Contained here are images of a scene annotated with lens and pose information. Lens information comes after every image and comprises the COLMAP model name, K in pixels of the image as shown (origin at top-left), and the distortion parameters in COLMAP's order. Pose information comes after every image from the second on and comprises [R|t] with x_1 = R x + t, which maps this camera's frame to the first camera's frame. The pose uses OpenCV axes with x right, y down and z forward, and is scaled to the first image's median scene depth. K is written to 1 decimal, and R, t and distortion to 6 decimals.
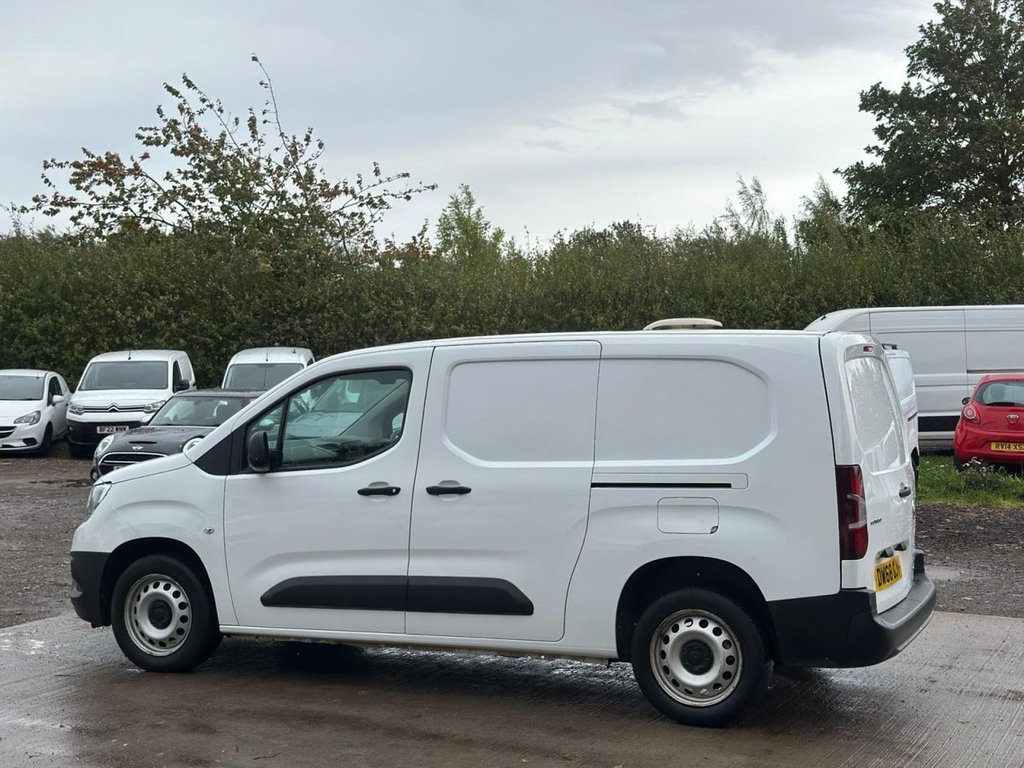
lens RADIAL K [[1402.9, 0, 546.3], [0, 1402.9, 417.7], [0, 0, 1]] dist [0.094334, 0.000000]
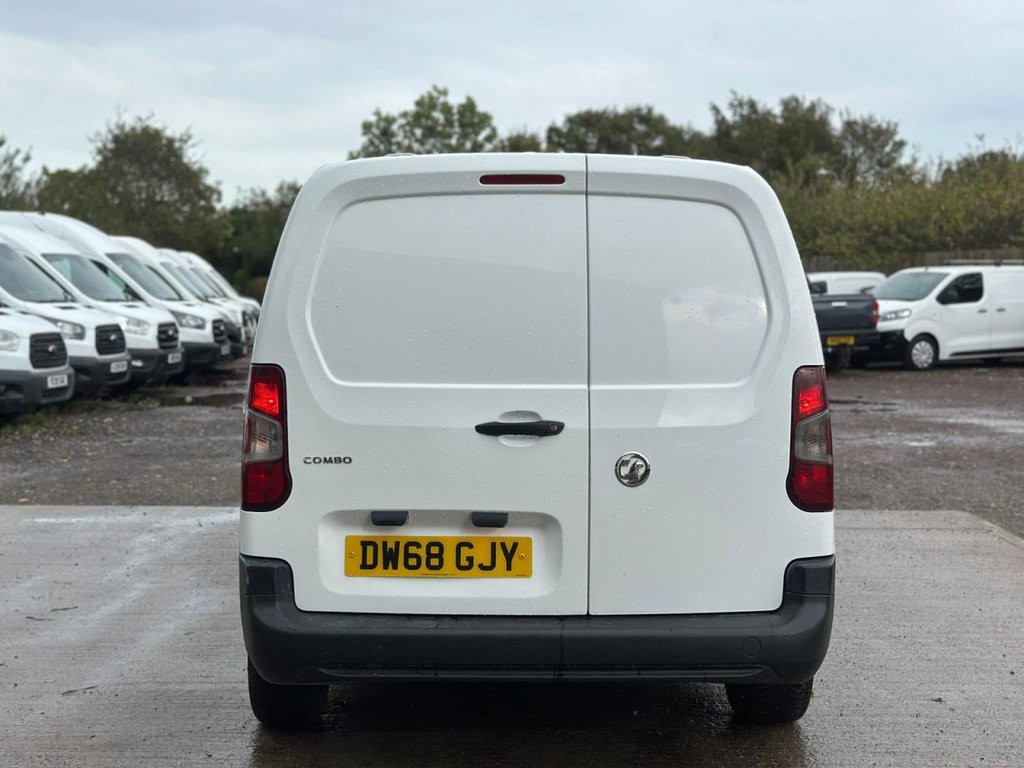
lens RADIAL K [[1402.9, 0, 512.7], [0, 1402.9, 391.9], [0, 0, 1]] dist [0.094334, 0.000000]
pose [[0.417262, 0.055268, -0.907104, 0.688095], [-0.029876, 0.998444, 0.047090, 0.011170], [0.908295, 0.007452, 0.418264, 0.688124]]
